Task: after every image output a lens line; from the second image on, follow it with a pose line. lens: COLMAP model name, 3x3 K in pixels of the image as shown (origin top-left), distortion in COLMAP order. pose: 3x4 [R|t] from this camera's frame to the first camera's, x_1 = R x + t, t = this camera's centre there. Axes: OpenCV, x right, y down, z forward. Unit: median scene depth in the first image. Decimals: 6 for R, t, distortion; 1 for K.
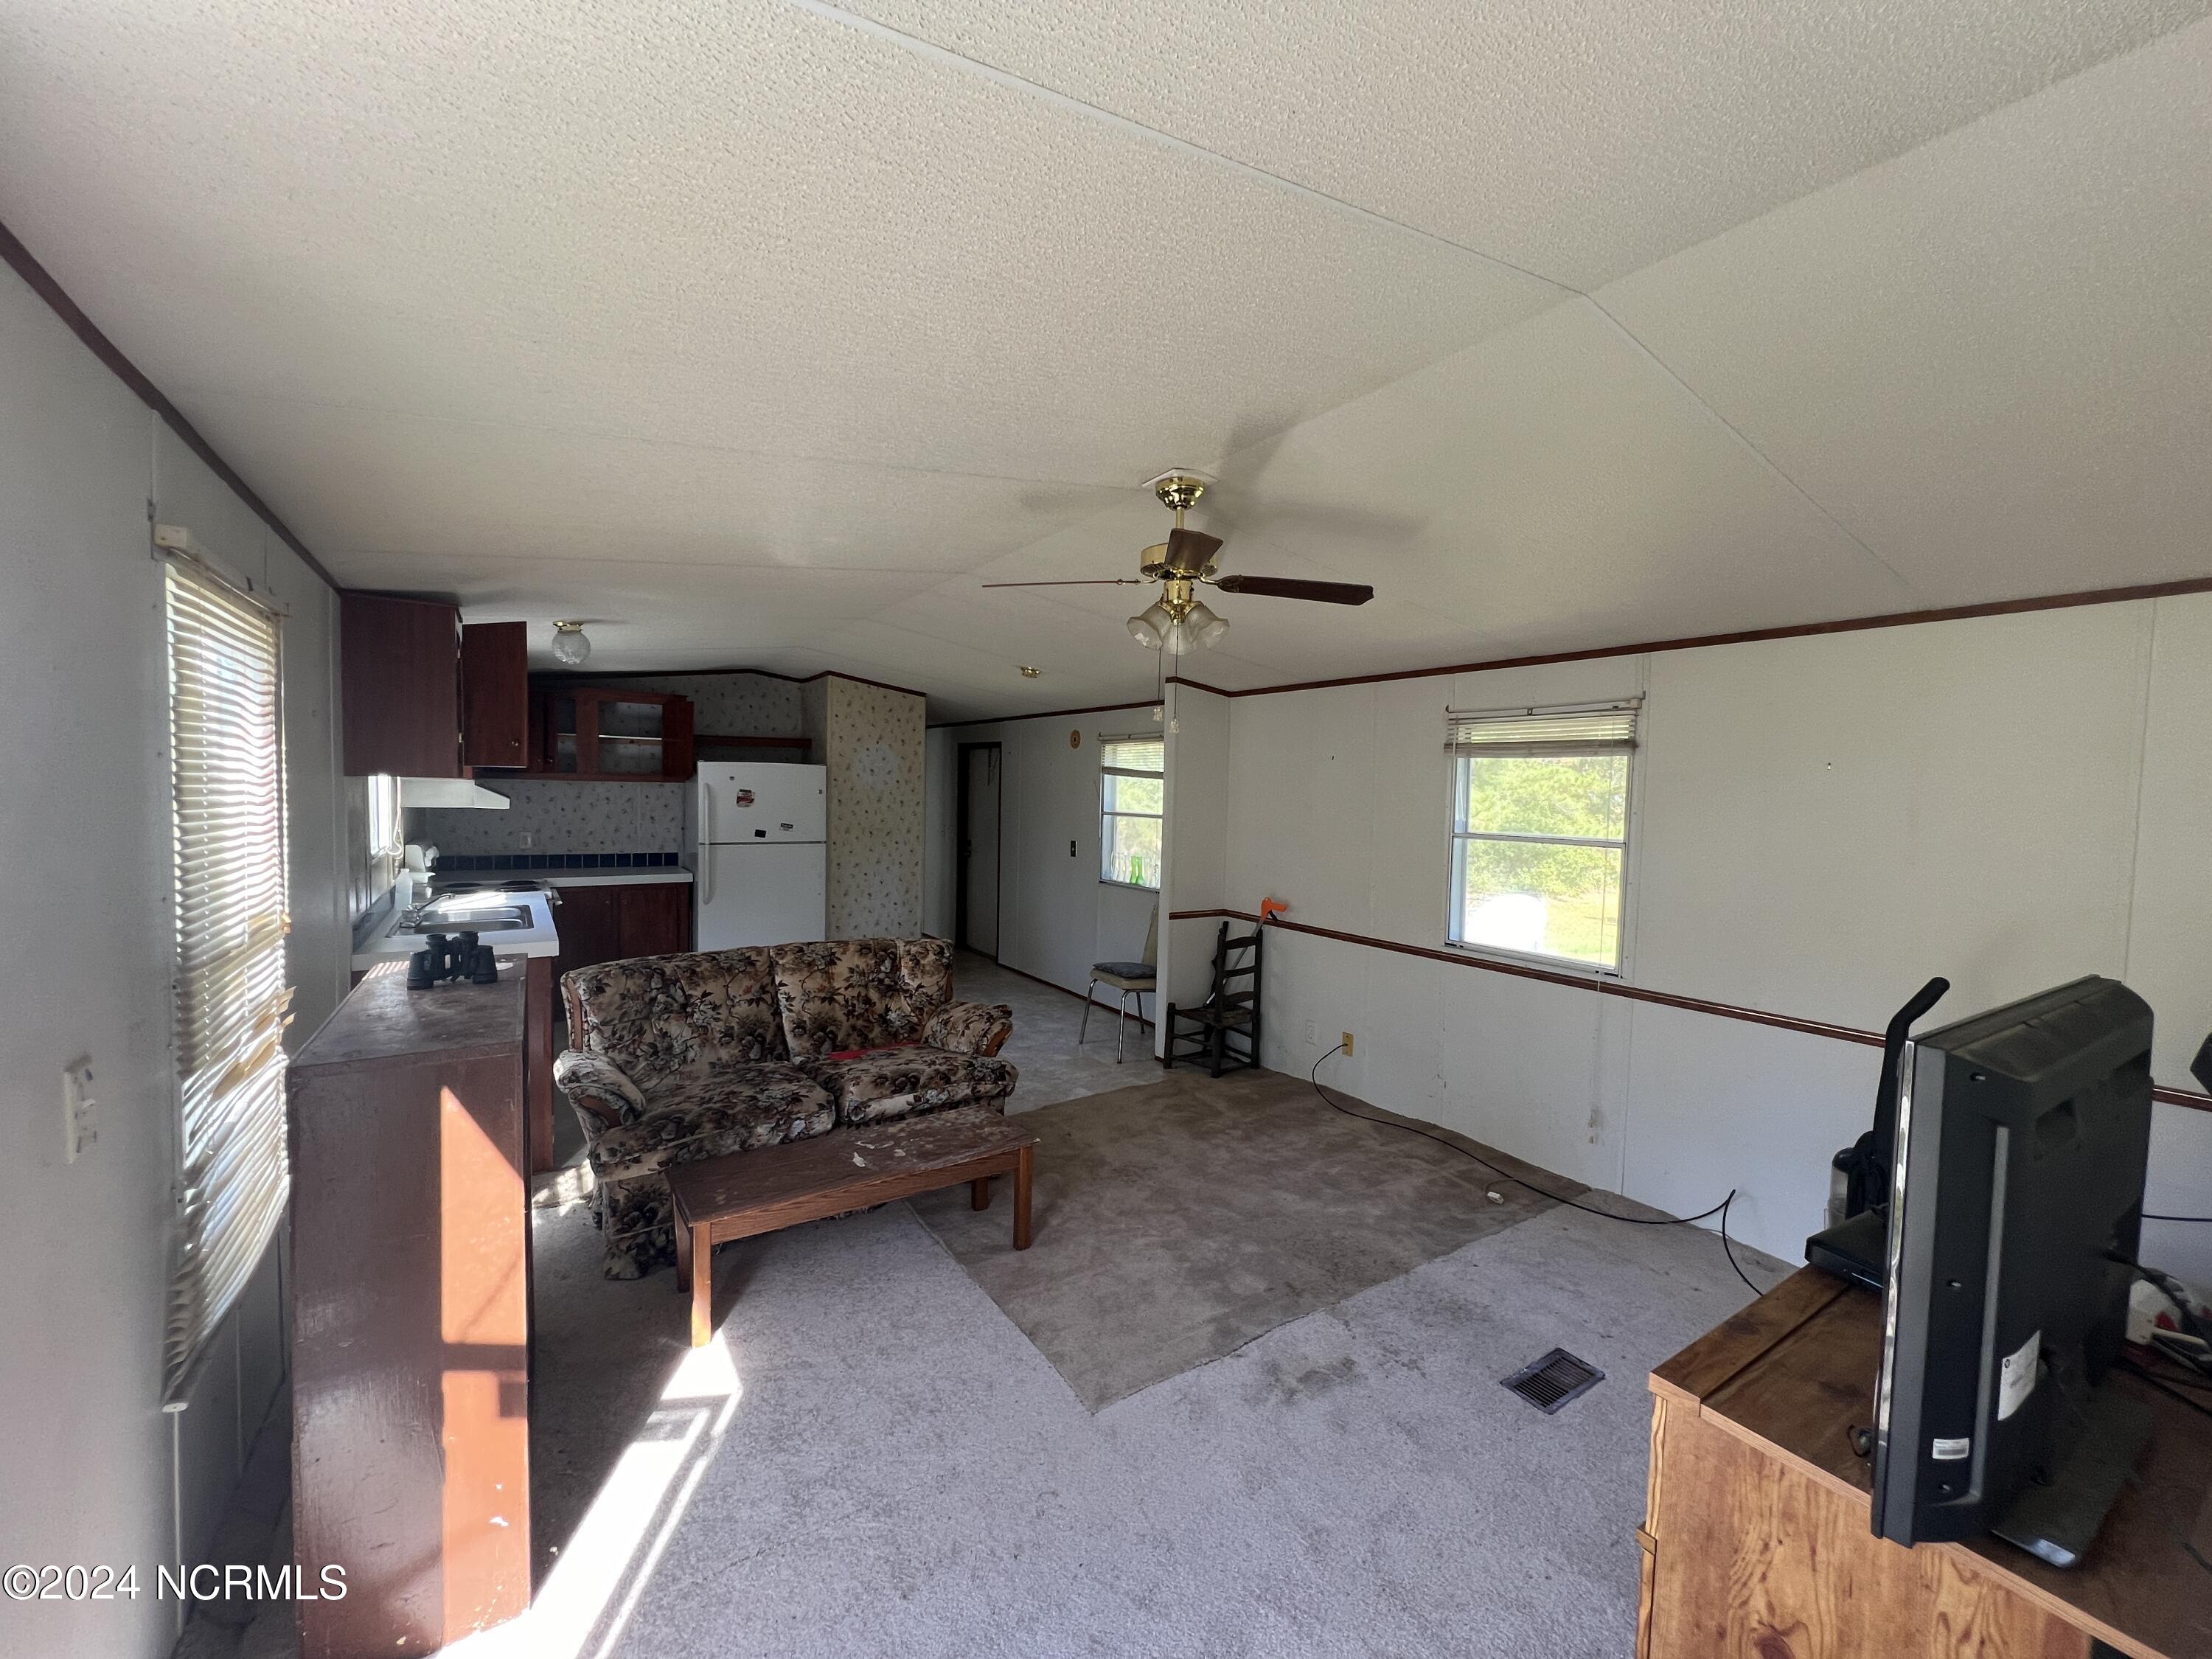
lens RADIAL K [[886.2, 0, 1105.1], [0, 886.2, 831.8], [0, 0, 1]] dist [0.002306, 0.000006]
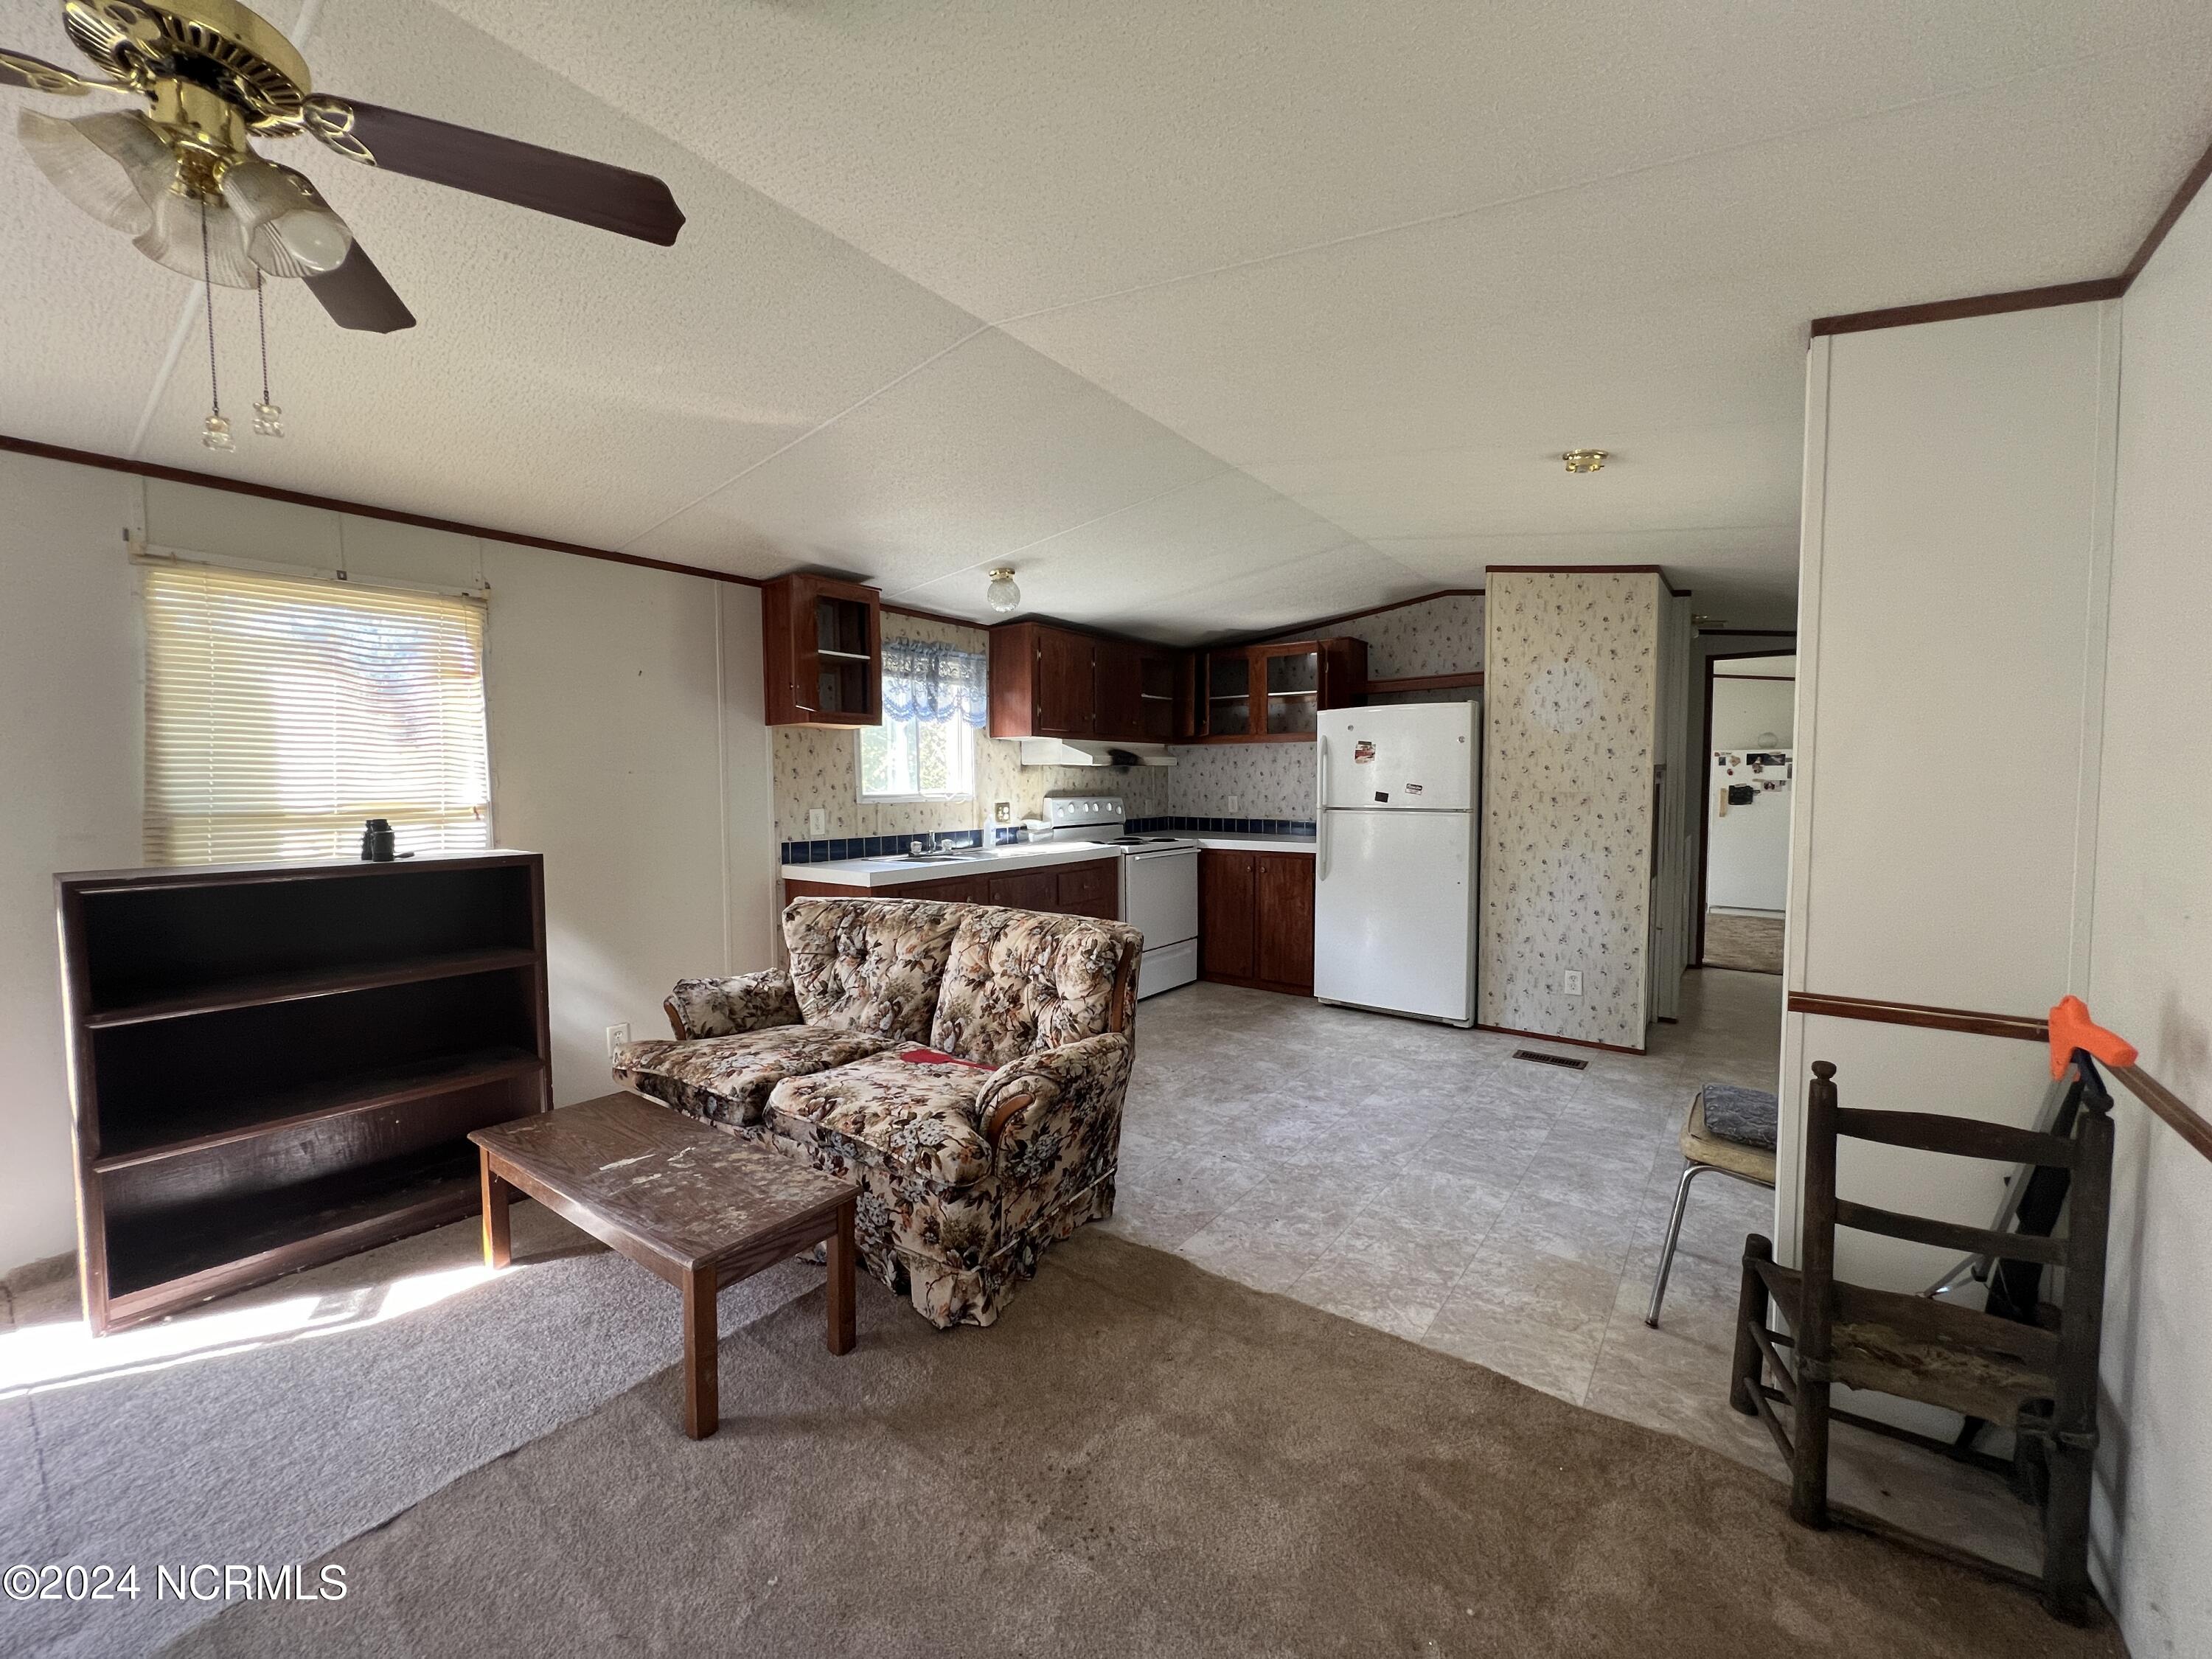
lens RADIAL K [[886.2, 0, 1109.4], [0, 886.2, 825.8], [0, 0, 1]] dist [0.002306, 0.000006]
pose [[0.334214, 0.025436, -0.942154, 0.316538], [-0.032545, 0.999351, 0.015436, 0.027340], [0.941935, 0.025503, 0.334825, 0.610915]]
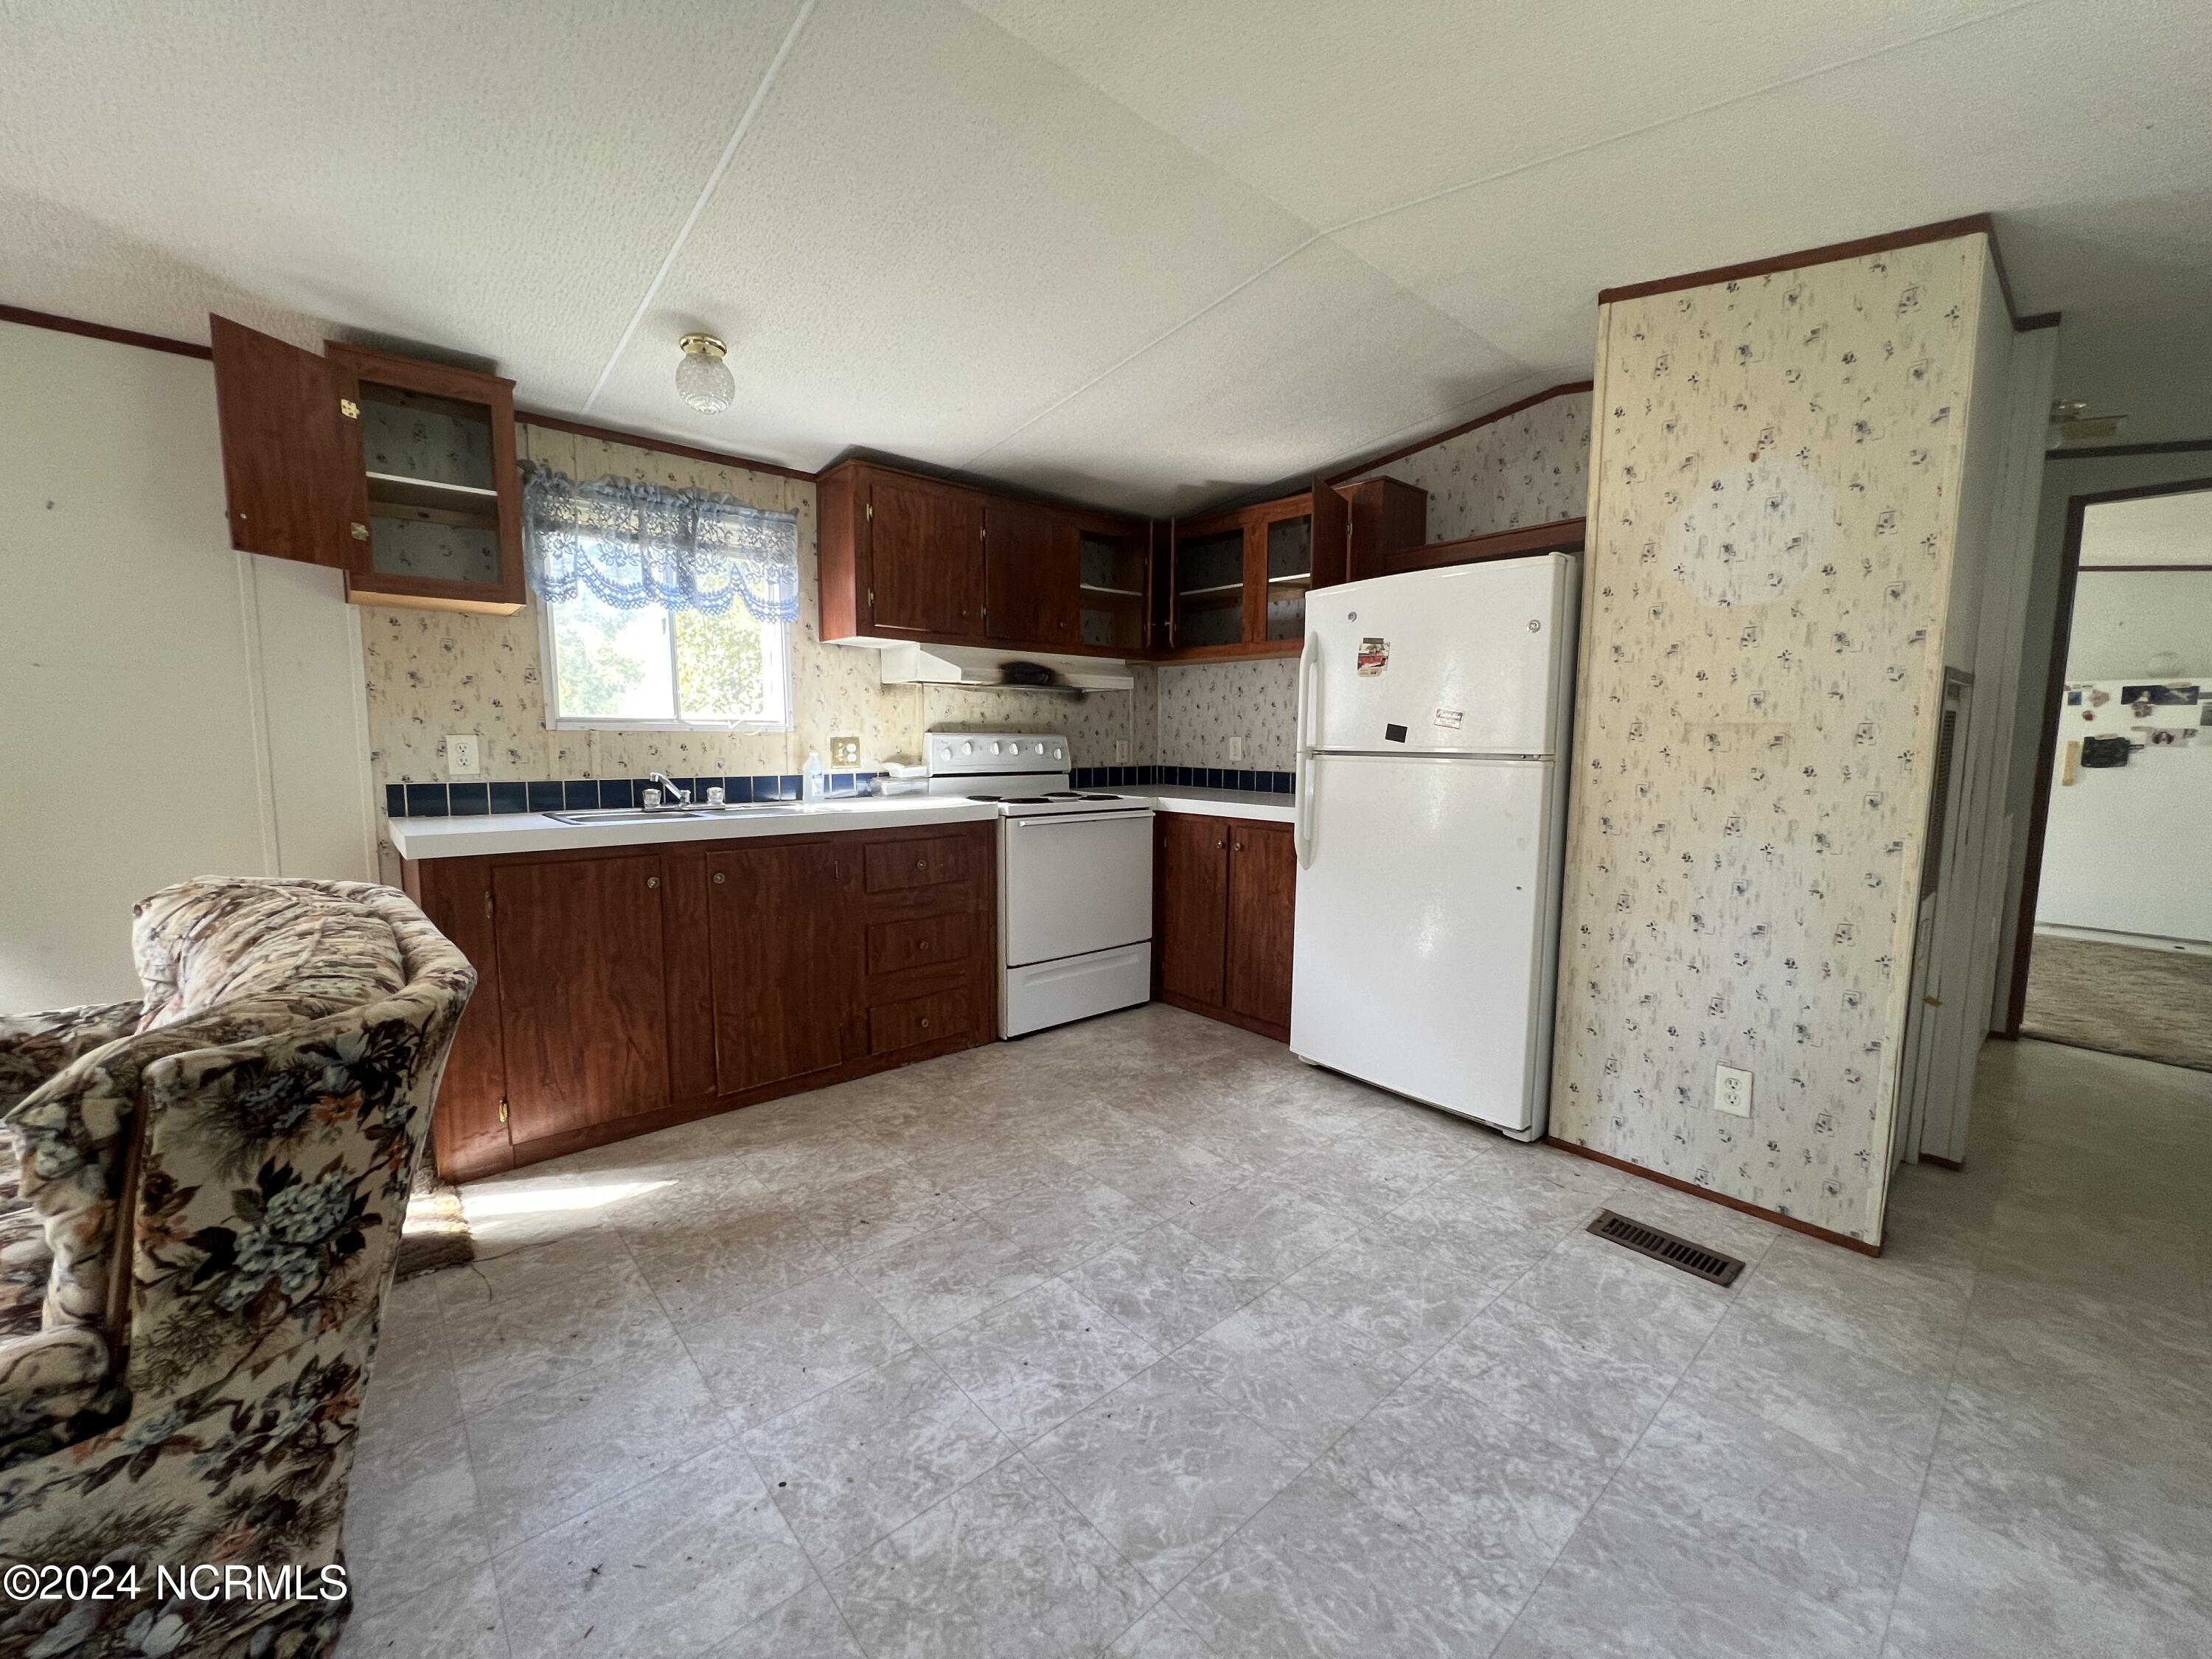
lens RADIAL K [[886.2, 0, 1109.6], [0, 886.2, 826.1], [0, 0, 1]] dist [0.002306, 0.000006]
pose [[0.133999, 0.080501, -0.987706, 0.054245], [-0.051649, 0.995908, 0.074163, 0.027762], [0.989635, 0.041076, 0.137608, 0.942693]]
